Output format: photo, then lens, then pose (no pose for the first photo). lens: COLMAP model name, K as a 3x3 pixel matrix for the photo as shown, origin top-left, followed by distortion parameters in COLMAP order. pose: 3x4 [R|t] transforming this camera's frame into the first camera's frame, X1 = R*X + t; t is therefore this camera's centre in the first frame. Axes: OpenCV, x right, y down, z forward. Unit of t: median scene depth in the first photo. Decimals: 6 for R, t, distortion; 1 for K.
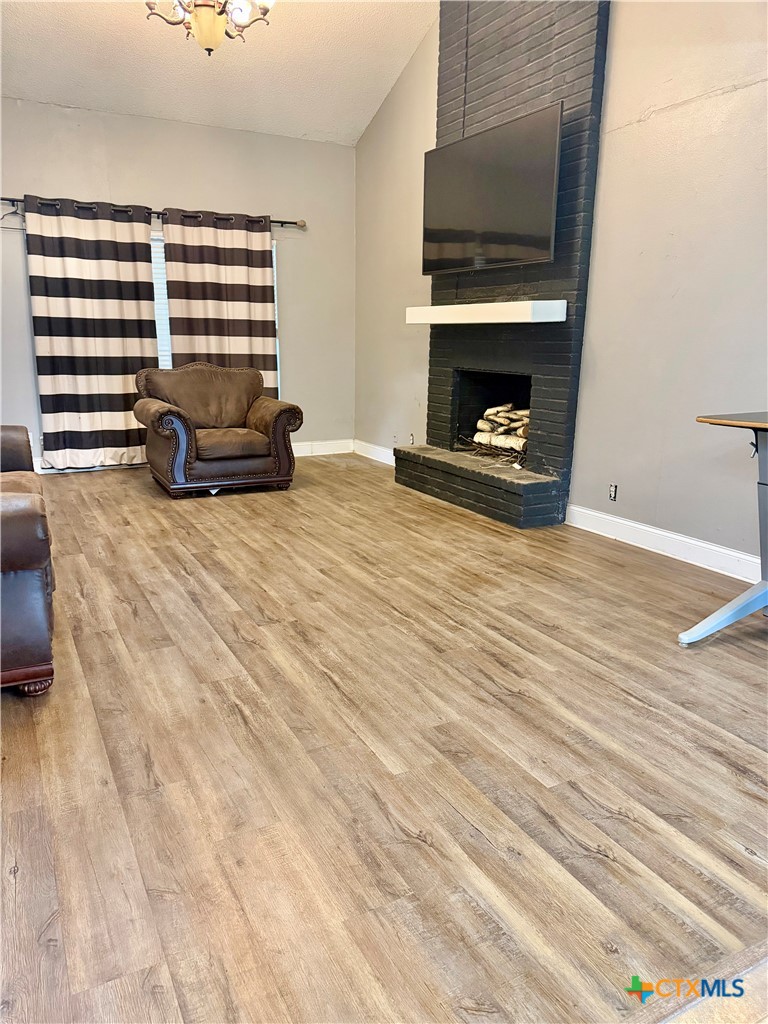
lens RADIAL K [[710.4, 0, 384.0], [0, 710.4, 512.0], [0, 0, 1]] dist [0.085277, -0.146403]
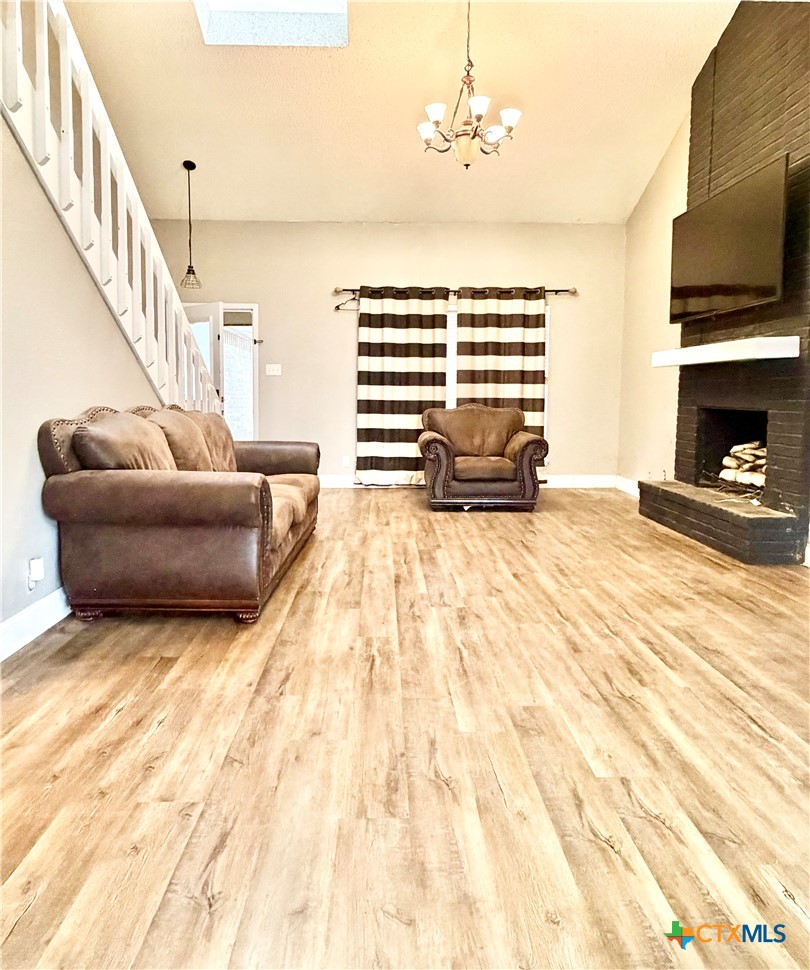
lens RADIAL K [[638.0, 0, 403.4], [0, 638.0, 439.7], [0, 0, 1]] dist [-0.007141, -0.005046]
pose [[0.891225, 0.021555, -0.453050, 0.147129], [-0.100670, 0.983356, -0.151249, 0.031373], [0.442249, 0.180405, 0.878561, 0.005078]]
